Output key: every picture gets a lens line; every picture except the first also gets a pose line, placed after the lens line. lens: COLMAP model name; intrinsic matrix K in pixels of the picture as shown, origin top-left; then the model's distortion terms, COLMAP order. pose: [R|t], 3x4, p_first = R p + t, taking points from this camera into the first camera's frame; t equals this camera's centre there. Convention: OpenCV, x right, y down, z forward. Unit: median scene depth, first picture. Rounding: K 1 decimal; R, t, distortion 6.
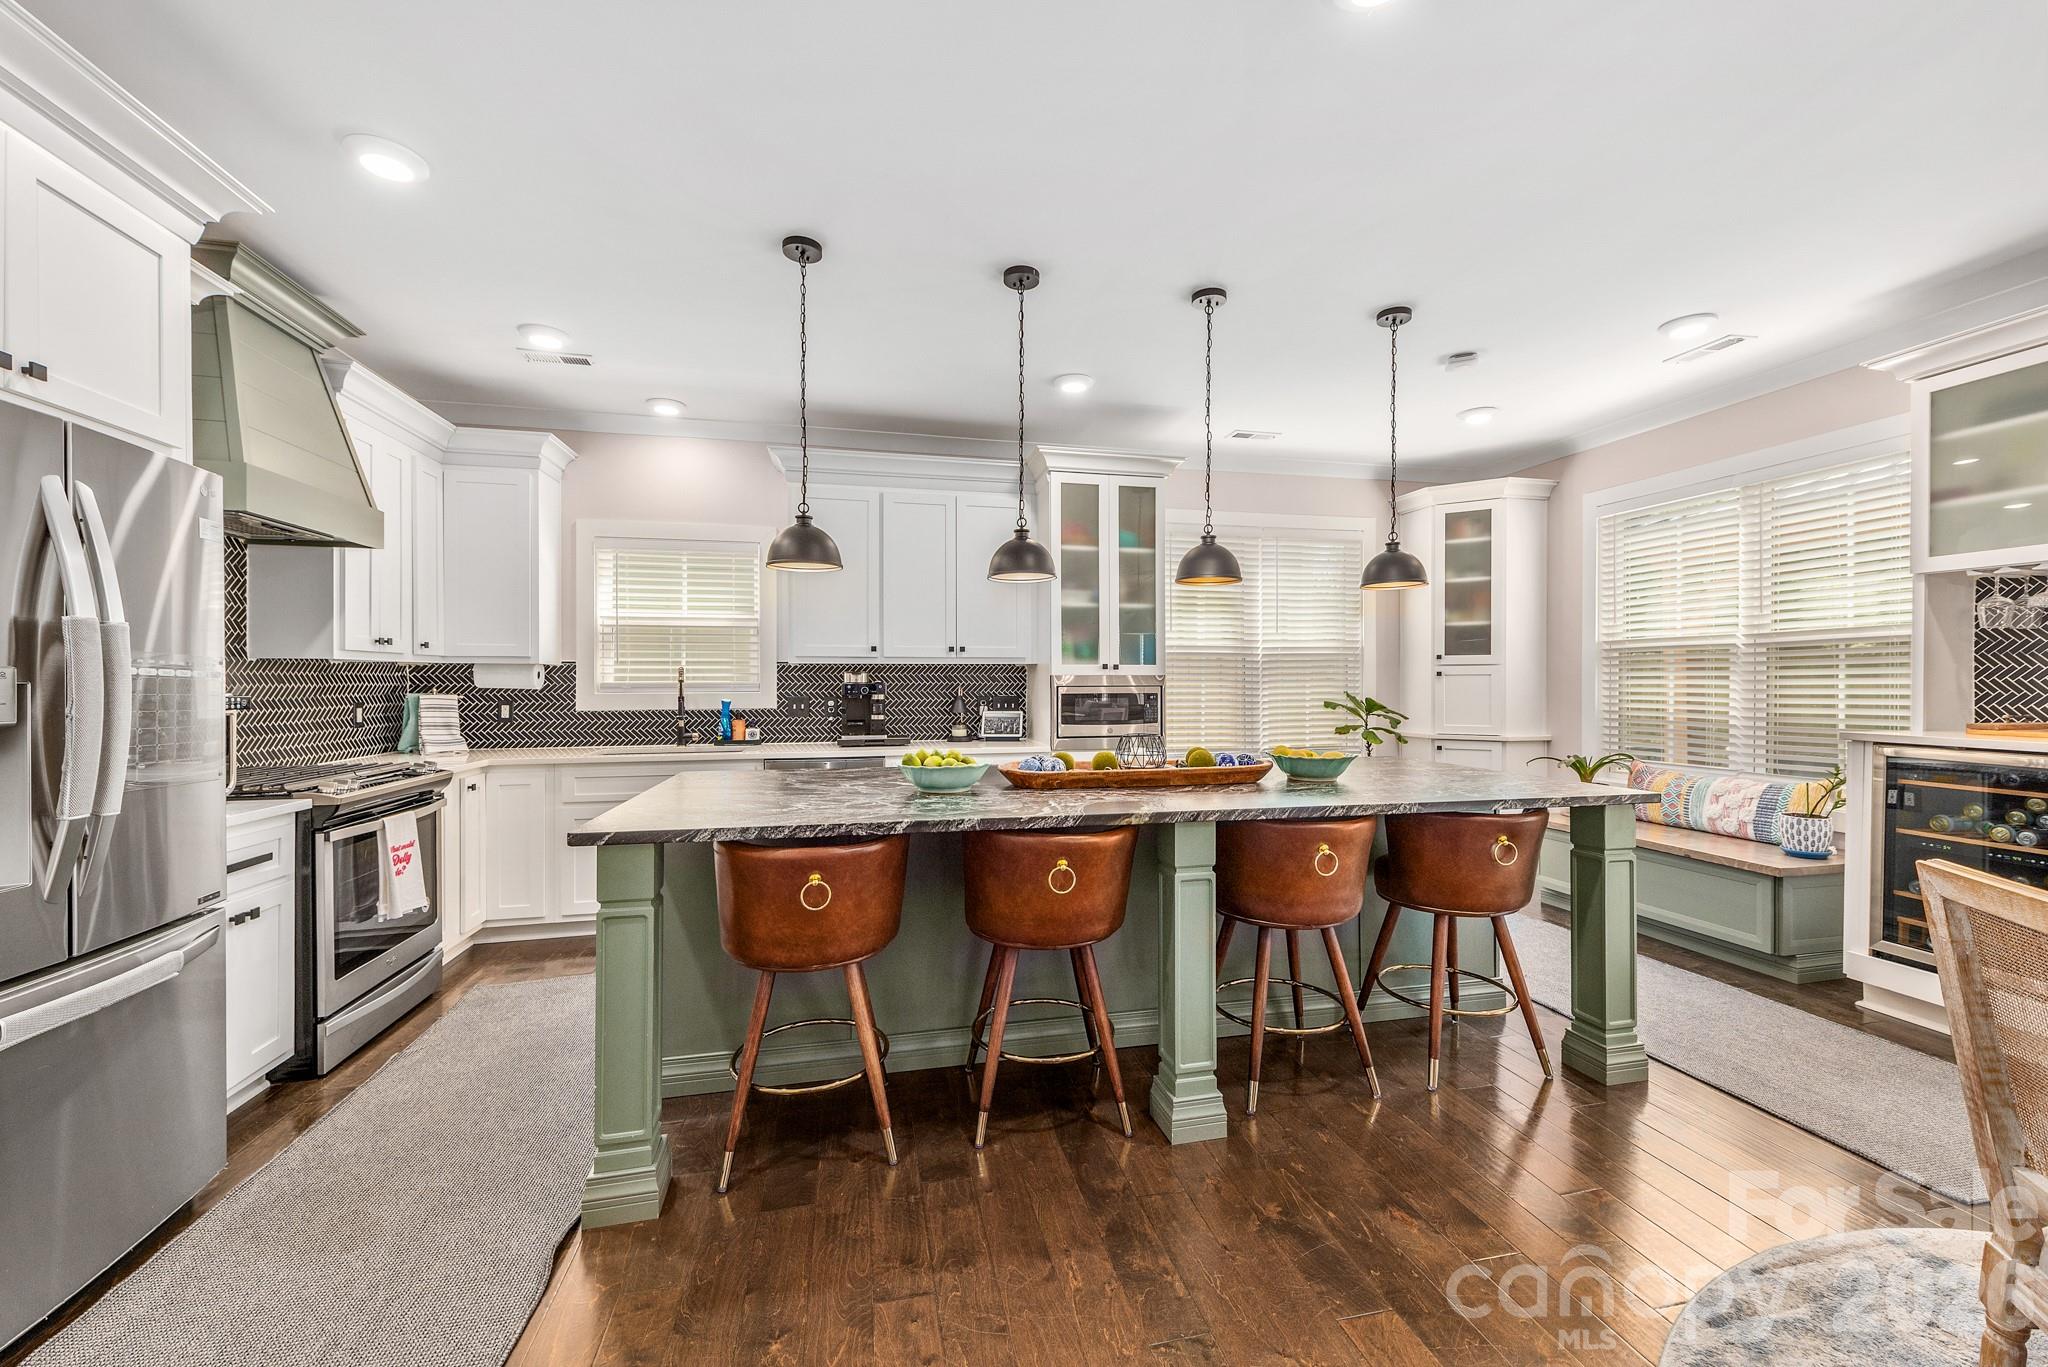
lens RADIAL K [[803.3, 0, 1035.4], [0, 803.3, 682.9], [0, 0, 1]] dist [0.002061, -0.000072]
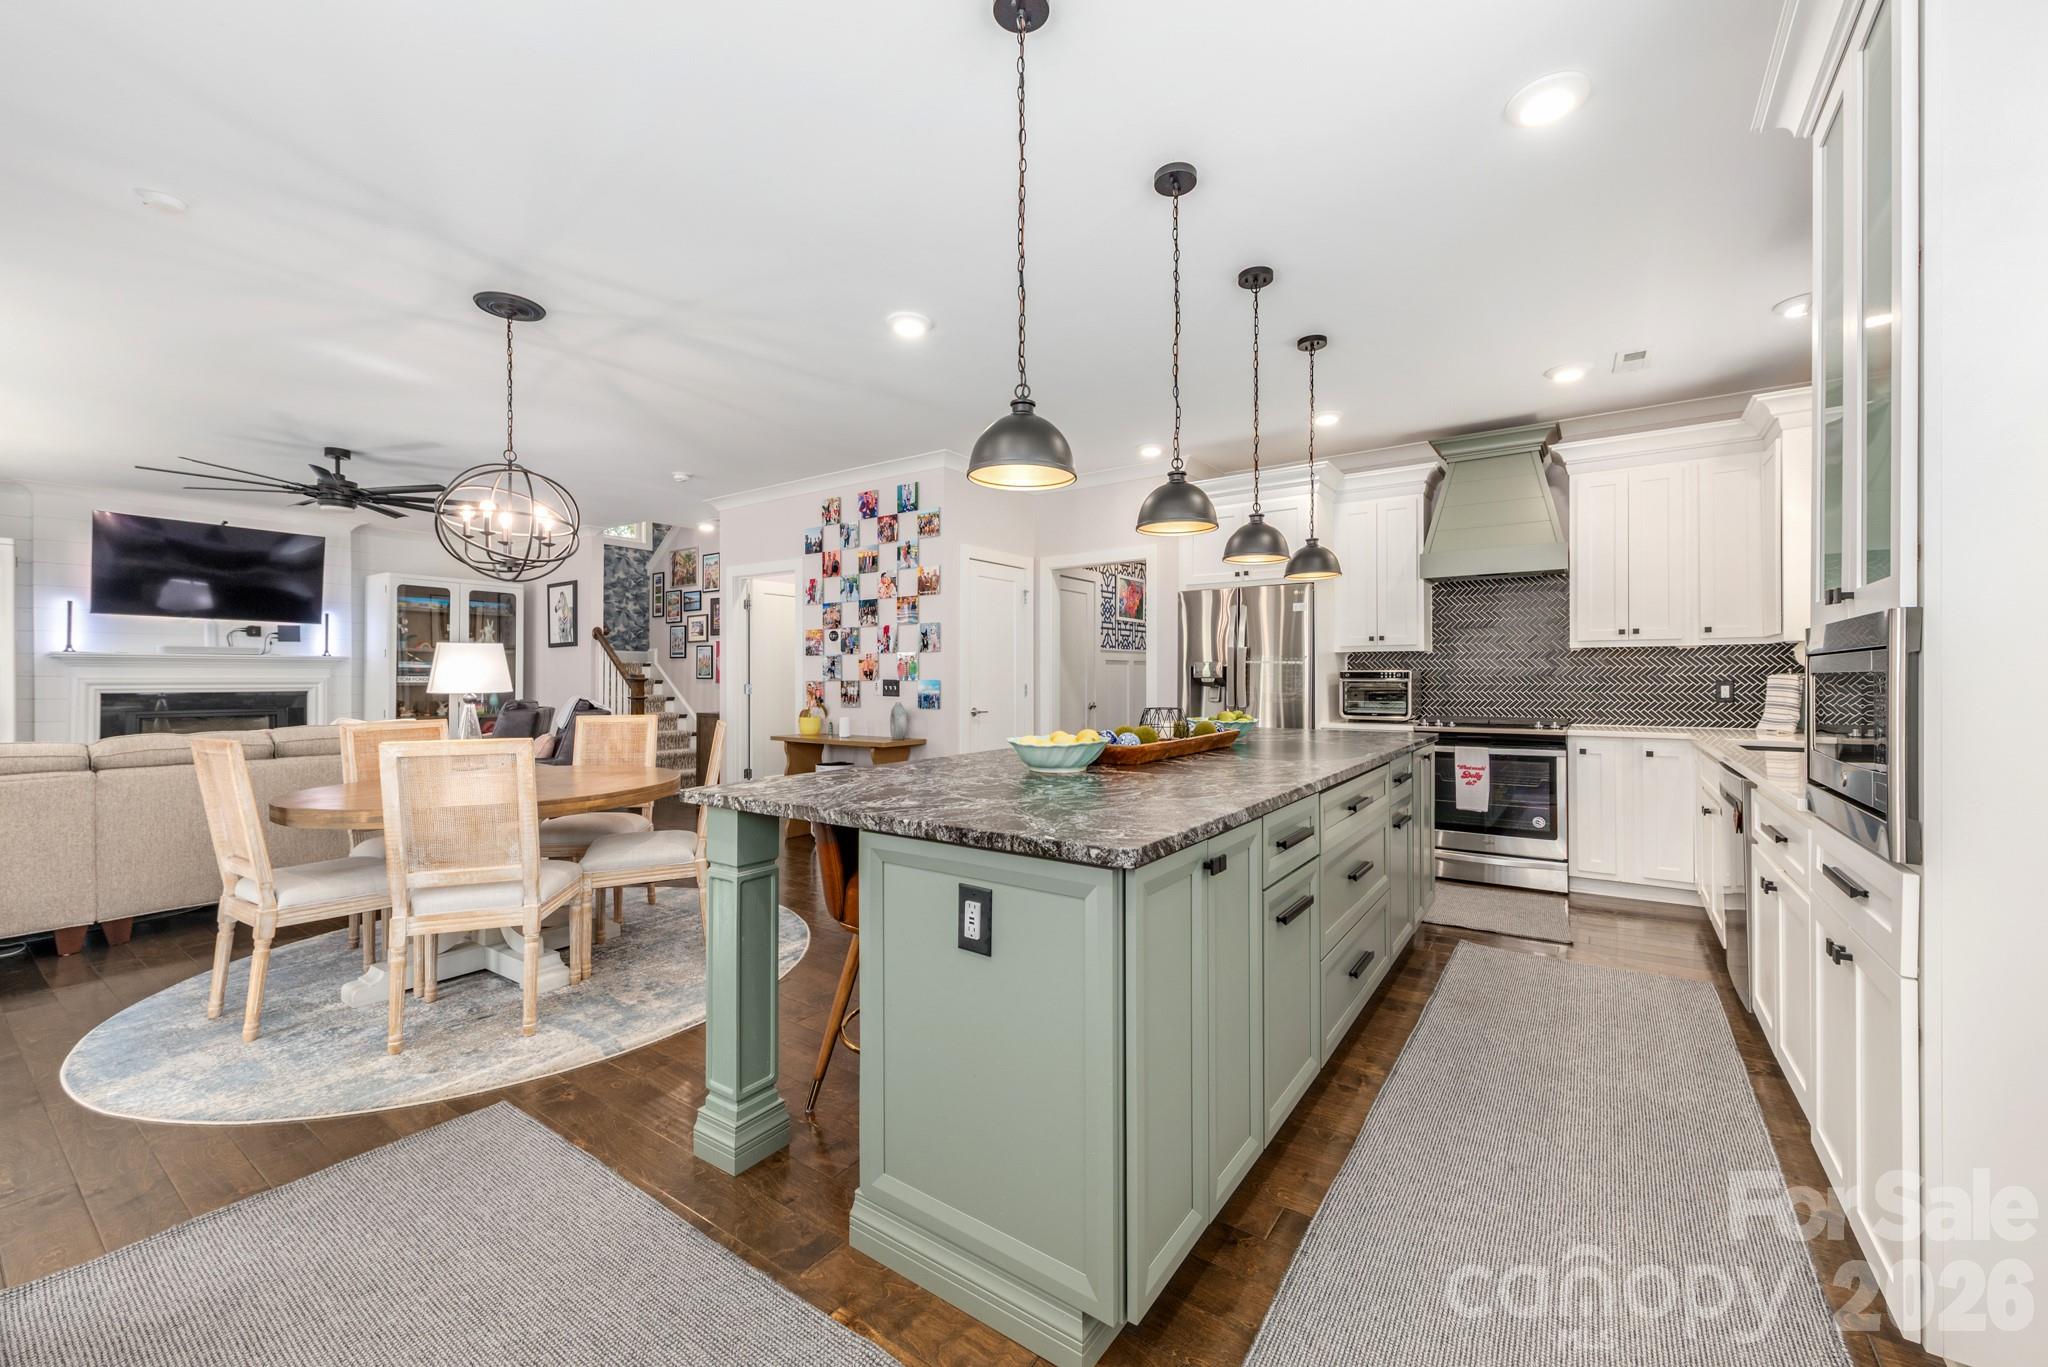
lens RADIAL K [[810.8, 0, 1044.9], [0, 810.8, 681.0], [0, 0, 1]] dist [0.000752, -0.000287]
pose [[-0.736136, 0.004436, -0.676819, 0.683698], [0.000483, 0.999982, 0.006029, 0.017024], [0.676834, 0.004112, -0.736125, 1.188725]]
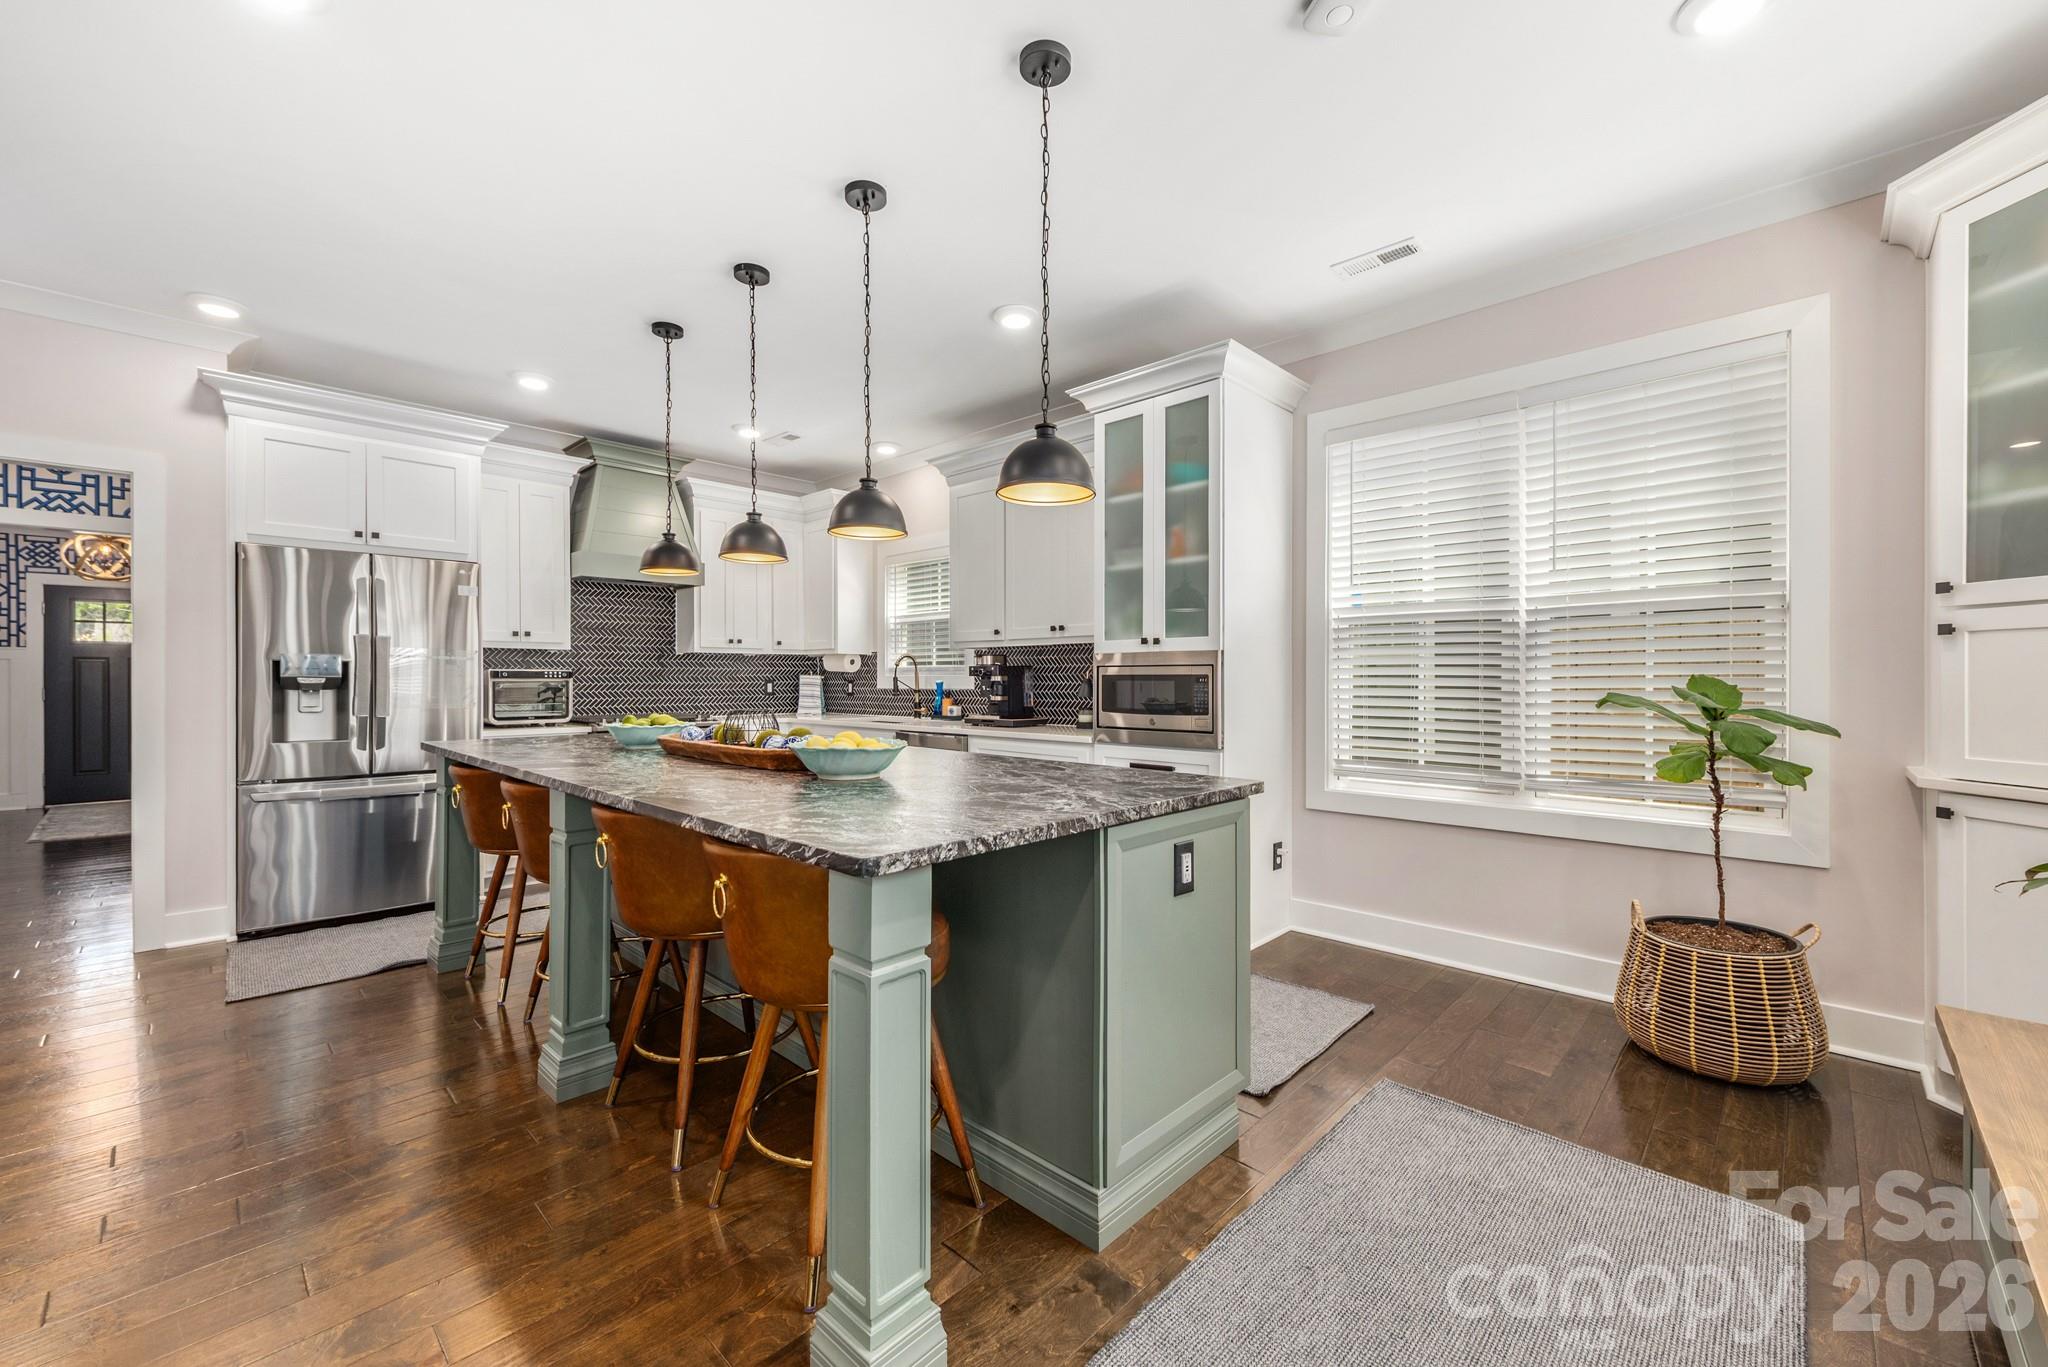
lens RADIAL K [[803.3, 0, 1035.4], [0, 803.3, 682.9], [0, 0, 1]] dist [0.002061, -0.000072]
pose [[0.551079, 0.007112, -0.834423, 0.799907], [-0.002112, 0.999972, 0.007128, 0.017978], [0.834450, -0.002166, 0.551079, 0.551119]]
